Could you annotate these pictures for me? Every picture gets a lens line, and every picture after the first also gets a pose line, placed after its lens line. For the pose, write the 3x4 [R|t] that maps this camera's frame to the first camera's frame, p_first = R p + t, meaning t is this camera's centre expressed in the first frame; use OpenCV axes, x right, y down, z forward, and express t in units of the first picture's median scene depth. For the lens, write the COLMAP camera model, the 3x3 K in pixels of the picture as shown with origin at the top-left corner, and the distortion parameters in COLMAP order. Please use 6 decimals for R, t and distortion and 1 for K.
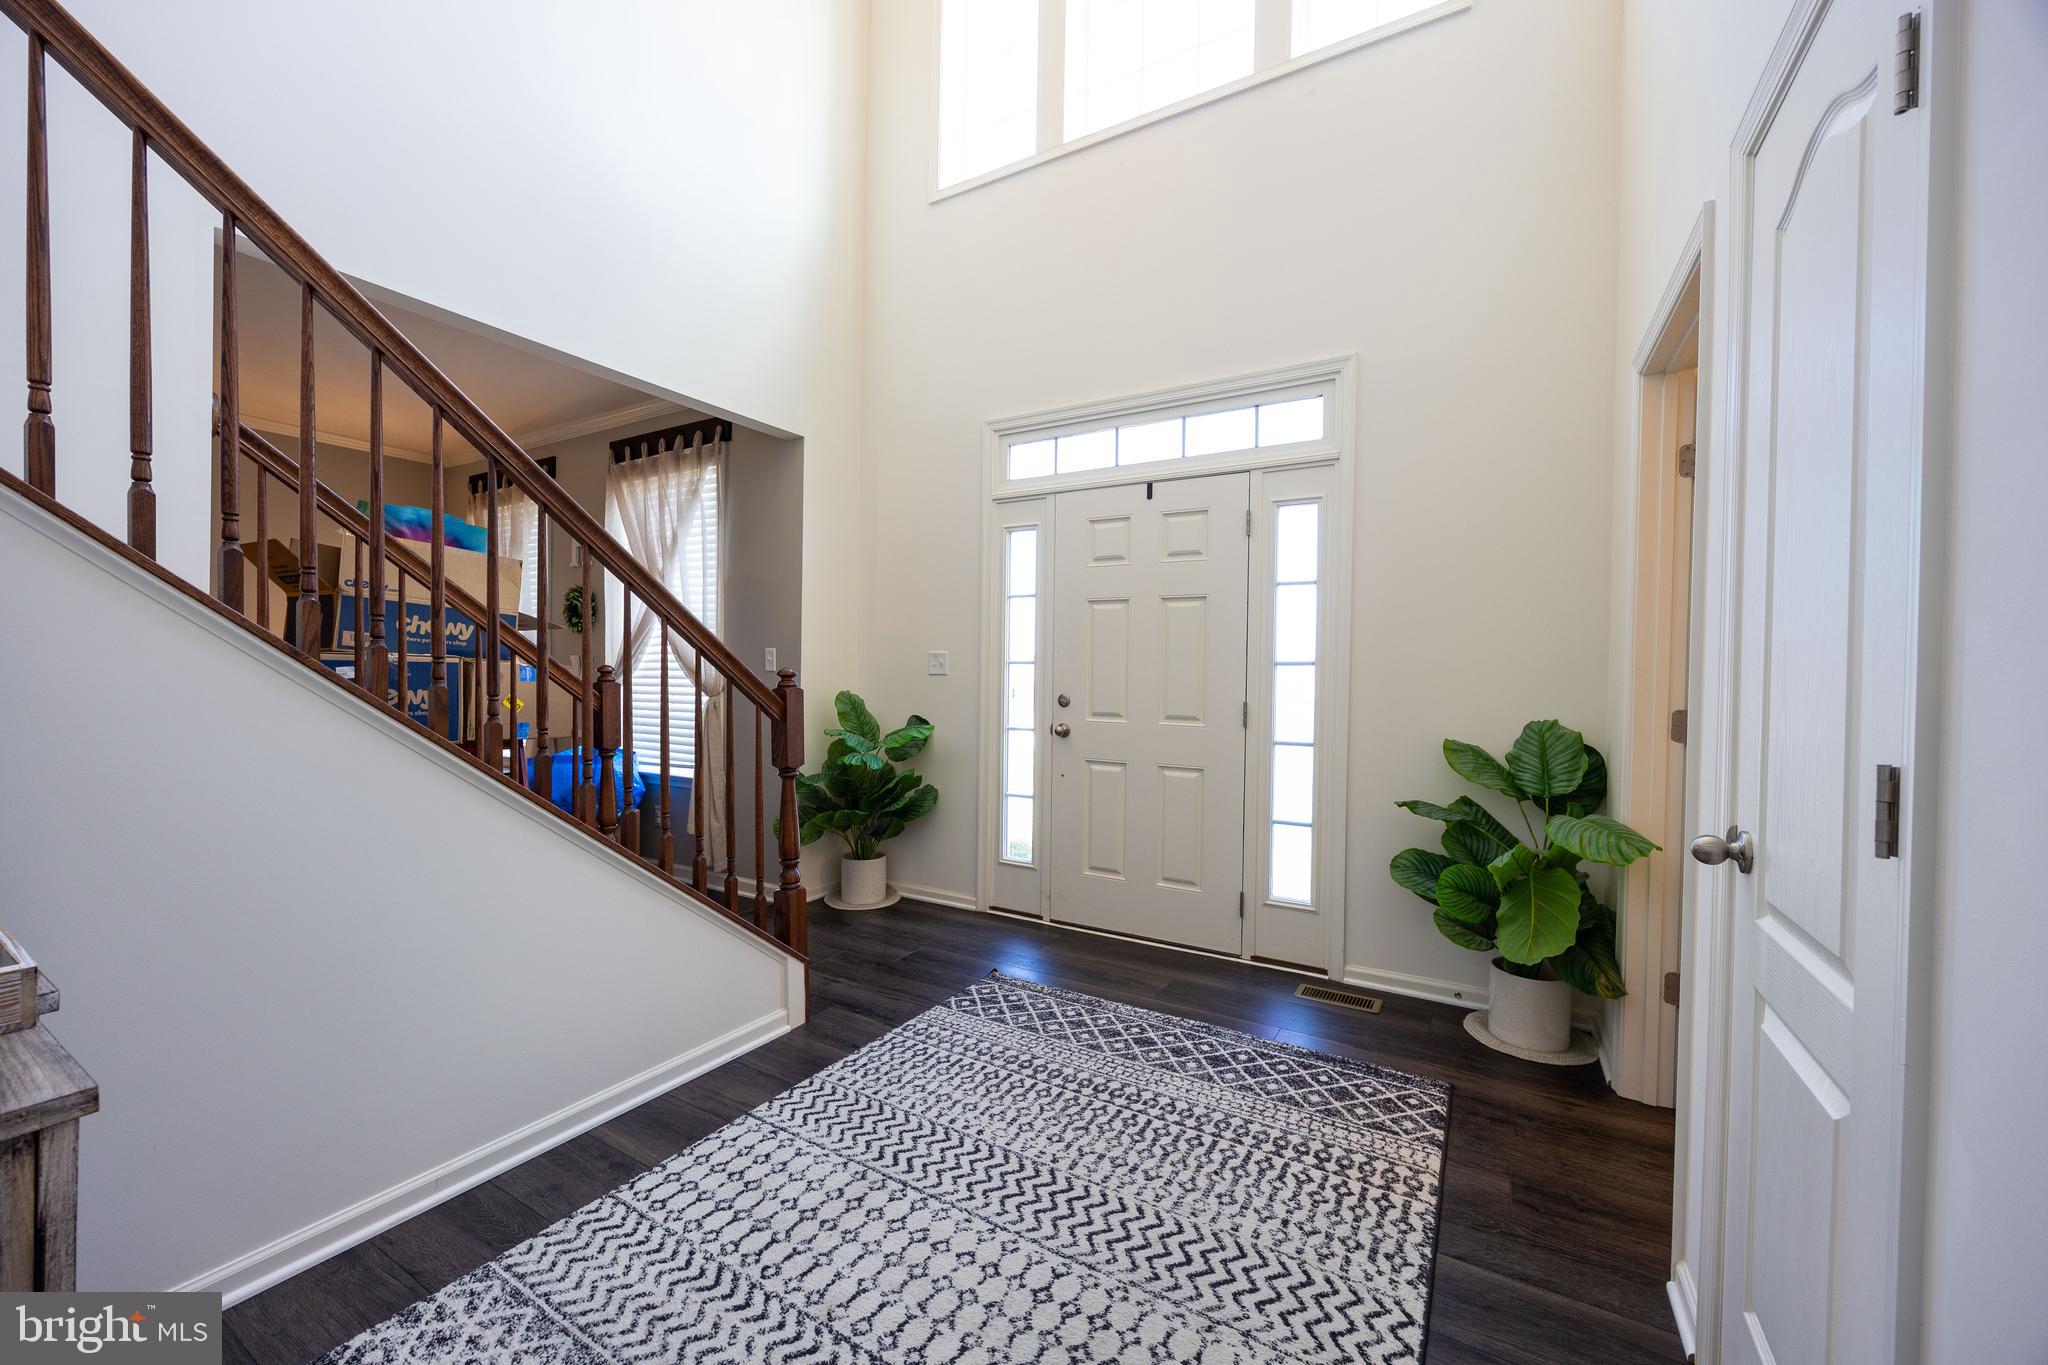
lens RADIAL K [[785.3, 0, 1024.0], [0, 785.3, 682.5], [0, 0, 1]] dist [-0.003083, -0.000234]
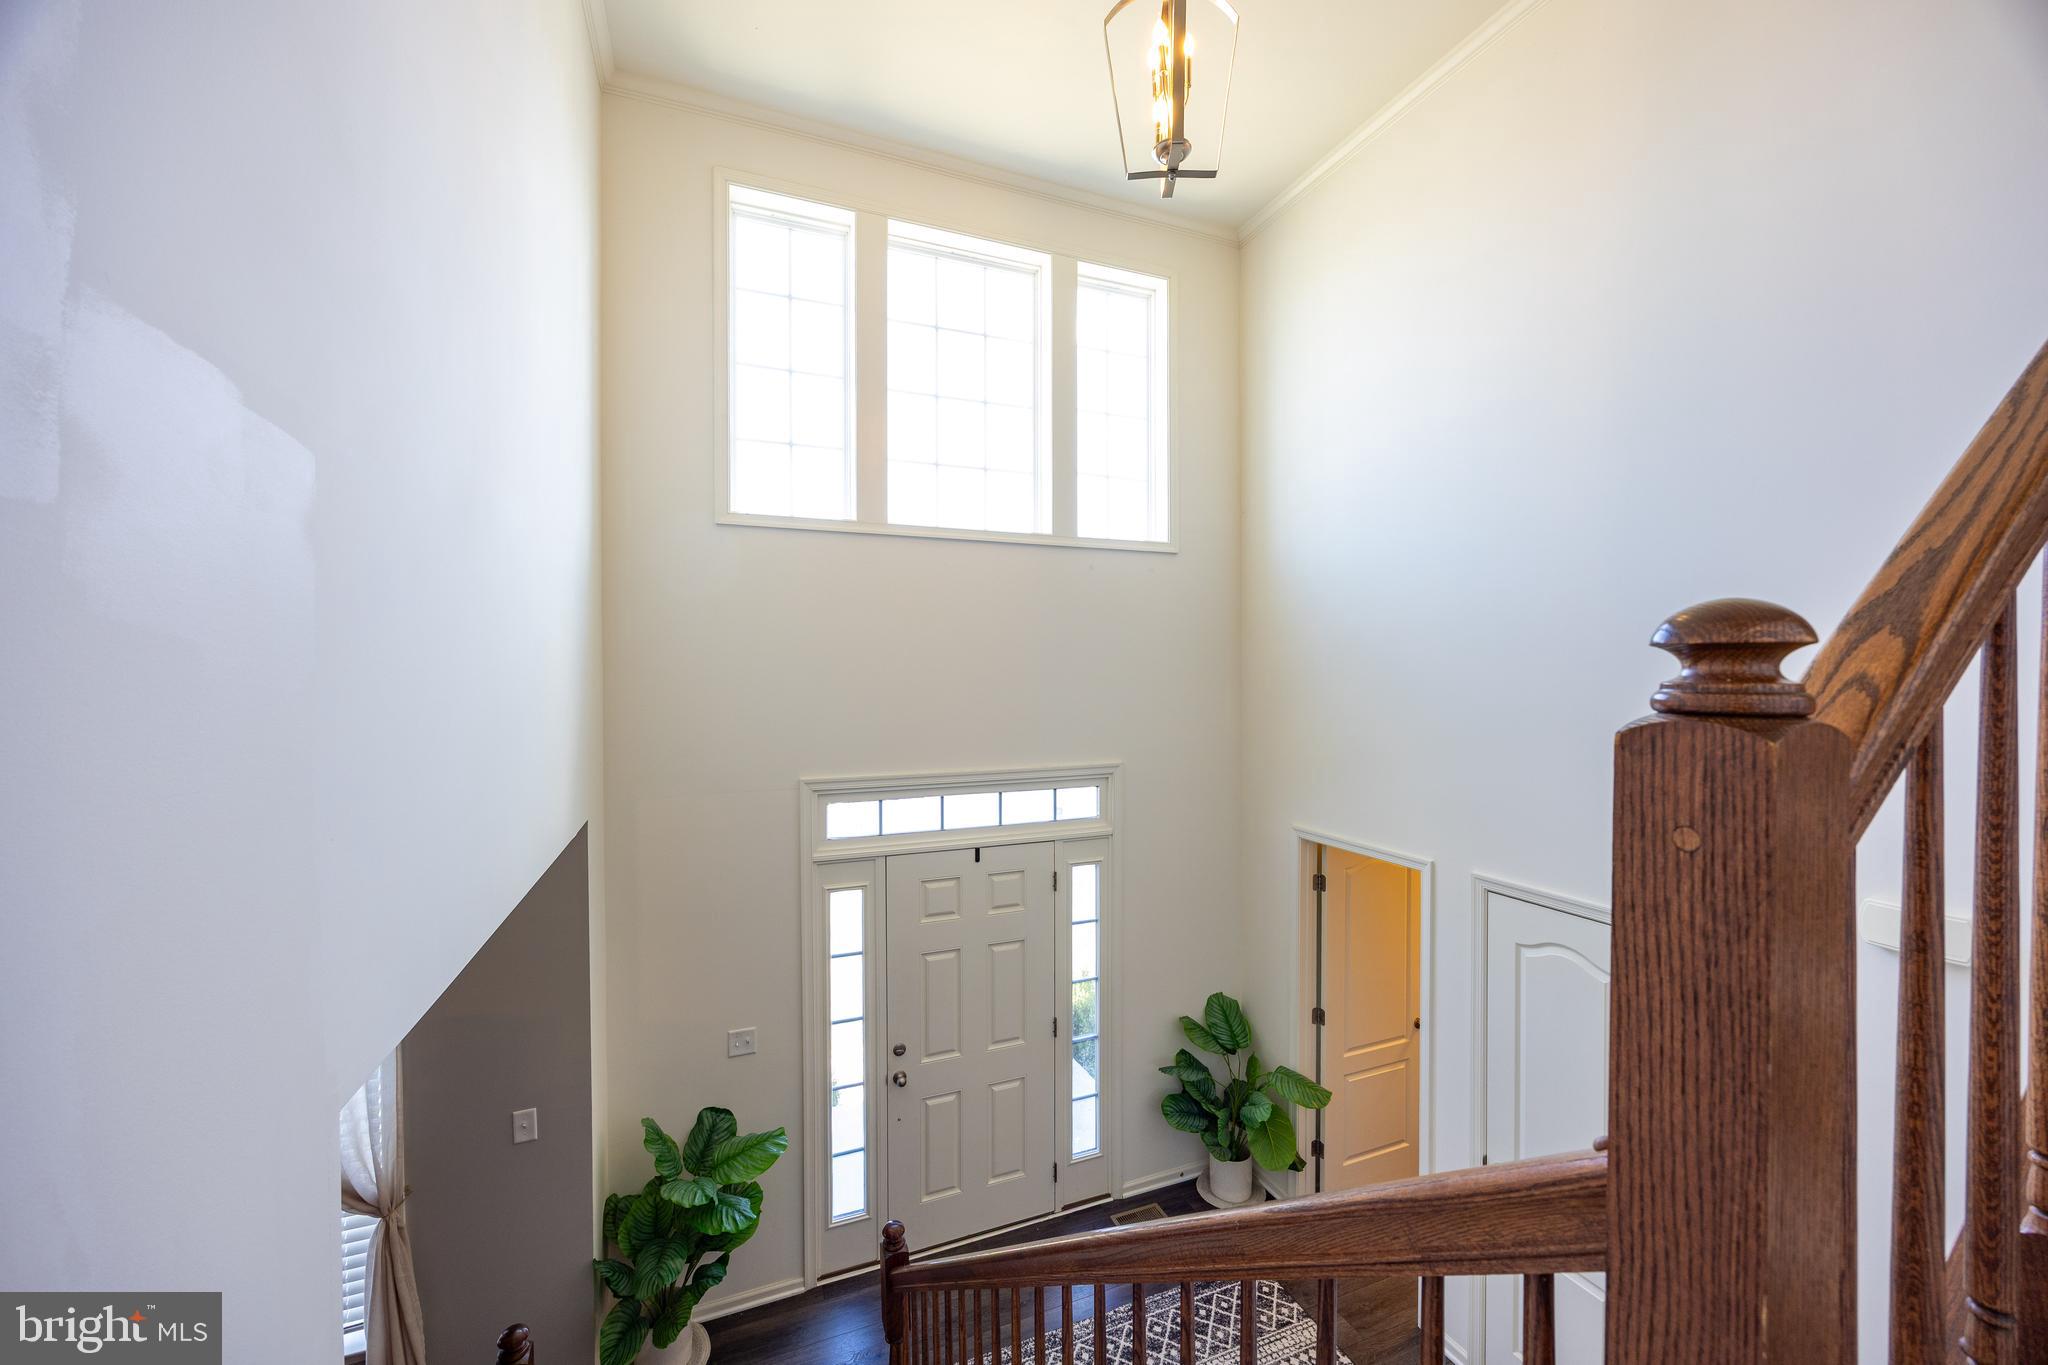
lens RADIAL K [[779.7, 0, 1028.6], [0, 779.7, 681.0], [0, 0, 1]] dist [-0.001142, -0.000060]
pose [[0.611843, -0.024812, 0.790590, -0.765136], [0.024133, 0.999628, 0.012695, -0.558713], [-0.790611, 0.011312, 0.612214, 0.241191]]
